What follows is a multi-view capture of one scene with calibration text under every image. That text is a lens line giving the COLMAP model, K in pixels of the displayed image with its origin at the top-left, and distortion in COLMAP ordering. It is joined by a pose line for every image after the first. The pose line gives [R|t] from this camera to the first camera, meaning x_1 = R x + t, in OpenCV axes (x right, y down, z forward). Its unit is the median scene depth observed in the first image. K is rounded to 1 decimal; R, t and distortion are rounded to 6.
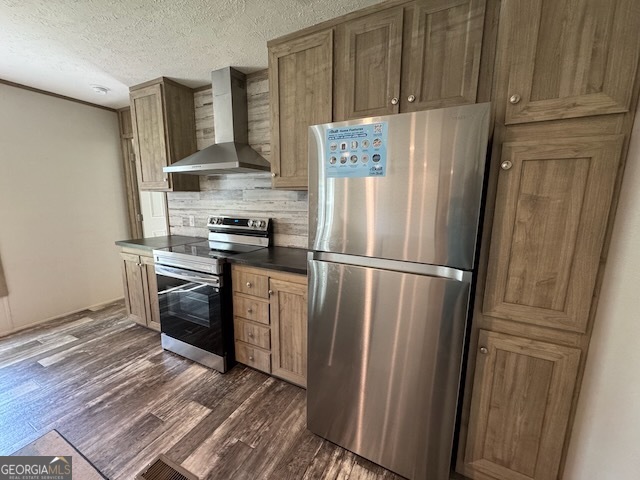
lens RADIAL K [[256.8, 0, 316.9], [0, 256.8, 240.3], [0, 0, 1]] dist [-0.002340, -0.000081]
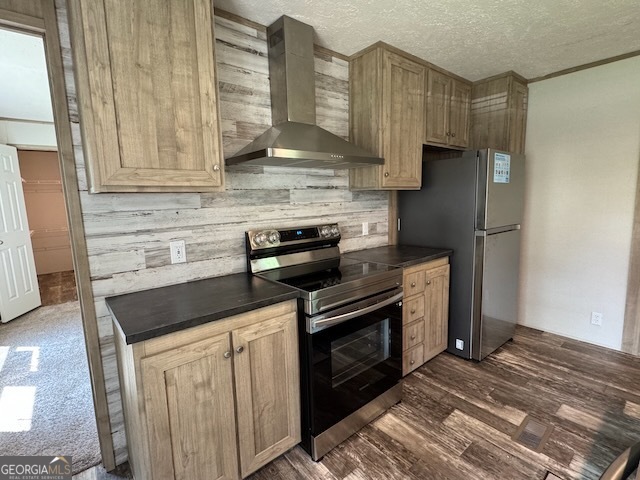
lens RADIAL K [[311.2, 0, 316.2], [0, 311.2, 241.4], [0, 0, 1]] dist [-0.014965, 0.000468]
pose [[0.400656, -0.142240, 0.905120, -1.138733], [0.177666, 0.981187, 0.075549, -0.115086], [-0.898838, 0.130540, 0.418389, 0.633338]]
